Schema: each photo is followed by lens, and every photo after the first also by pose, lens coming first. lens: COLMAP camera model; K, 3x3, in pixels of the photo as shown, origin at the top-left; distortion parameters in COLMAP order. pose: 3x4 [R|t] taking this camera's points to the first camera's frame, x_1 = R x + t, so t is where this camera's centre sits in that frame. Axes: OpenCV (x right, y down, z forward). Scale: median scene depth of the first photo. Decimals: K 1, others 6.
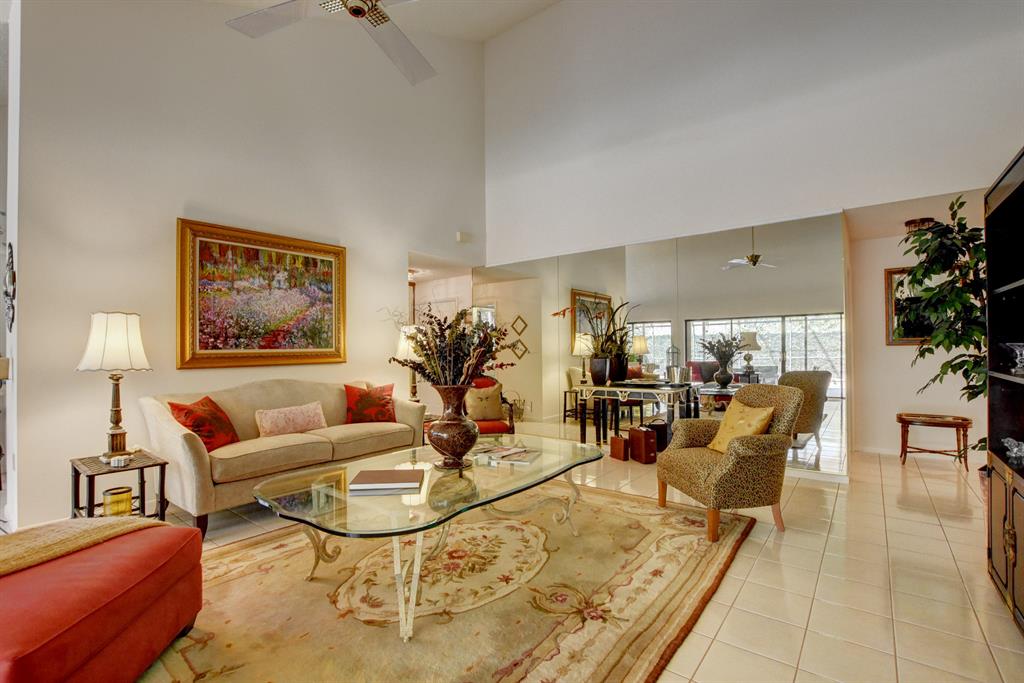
lens RADIAL K [[463.2, 0, 511.9], [0, 463.2, 341.7], [0, 0, 1]] dist [-0.018187, 0.001501]
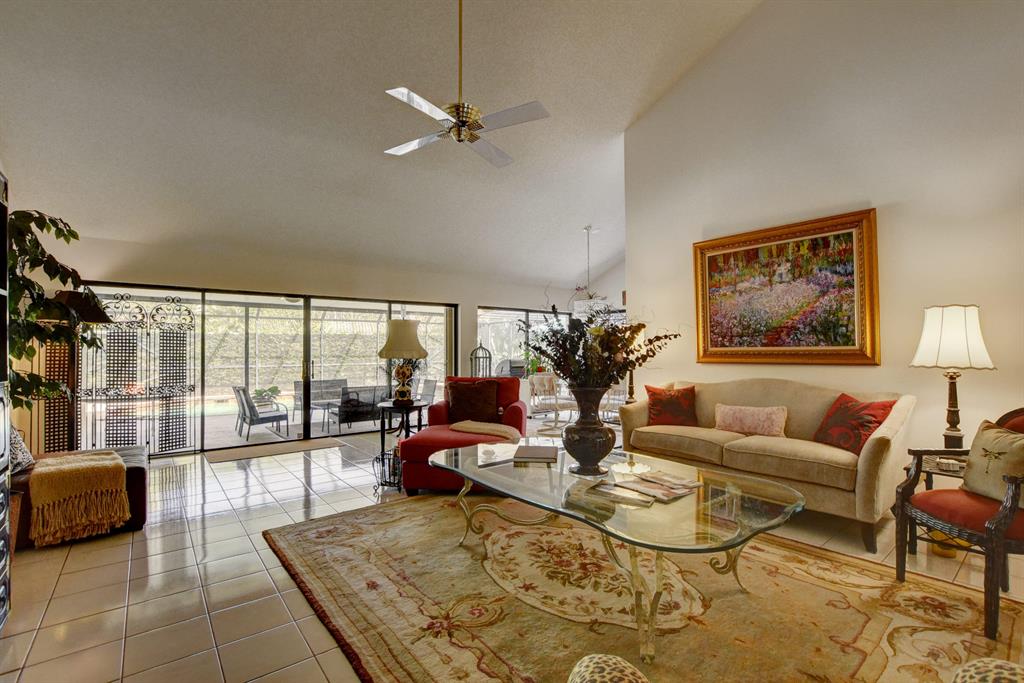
lens RADIAL K [[463.2, 0, 514.5], [0, 463.2, 342.6], [0, 0, 1]] dist [-0.018187, 0.001501]
pose [[-0.223070, -0.005859, -0.974785, 0.547485], [0.017919, 0.999788, -0.010110, 0.007043], [0.974638, -0.019722, -0.222917, 0.700327]]
